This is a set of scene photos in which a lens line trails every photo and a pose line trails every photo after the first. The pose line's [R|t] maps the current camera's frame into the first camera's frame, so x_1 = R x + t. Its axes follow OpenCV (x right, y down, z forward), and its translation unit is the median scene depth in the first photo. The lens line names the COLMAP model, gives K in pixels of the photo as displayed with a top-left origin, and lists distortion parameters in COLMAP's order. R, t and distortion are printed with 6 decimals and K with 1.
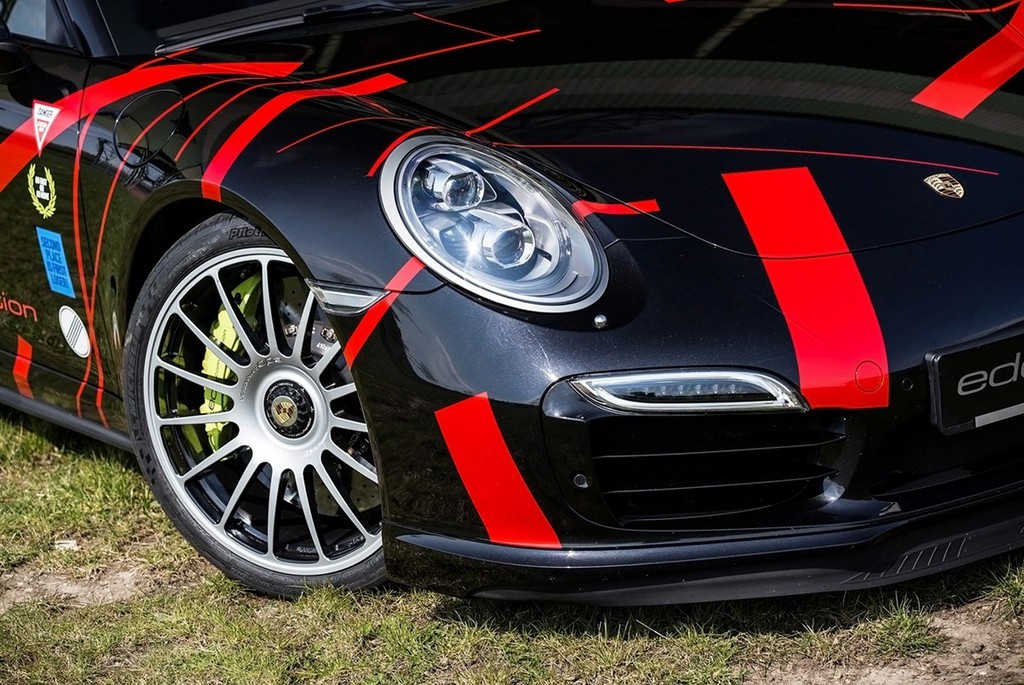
lens RADIAL K [[3266.5, 0, 508.2], [0, 3266.5, 342.5], [0, 0, 1]] dist [0.139097, 0.000000]
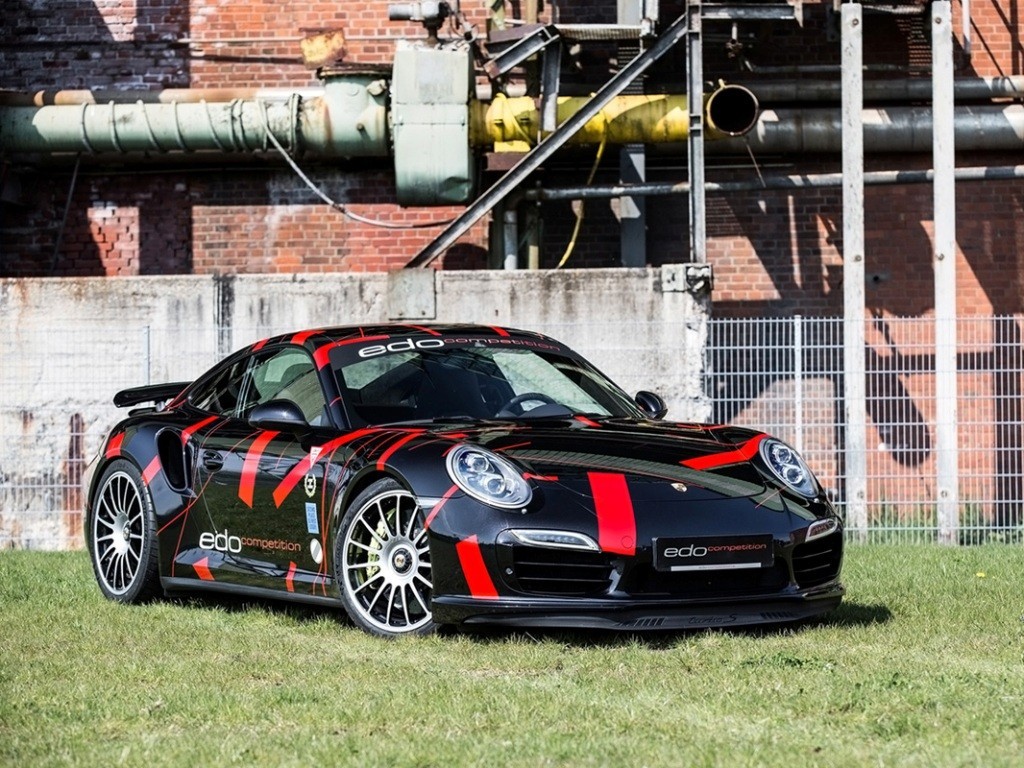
lens RADIAL K [[3536.9, 0, 507.4], [0, 3536.9, 383.1], [0, 0, 1]] dist [-0.013168, 0.000000]
pose [[0.990989, 0.090612, -0.098642, 0.249006], [-0.111215, 0.967060, -0.228966, 0.473208], [0.074646, 0.237874, 0.968424, -1.501824]]
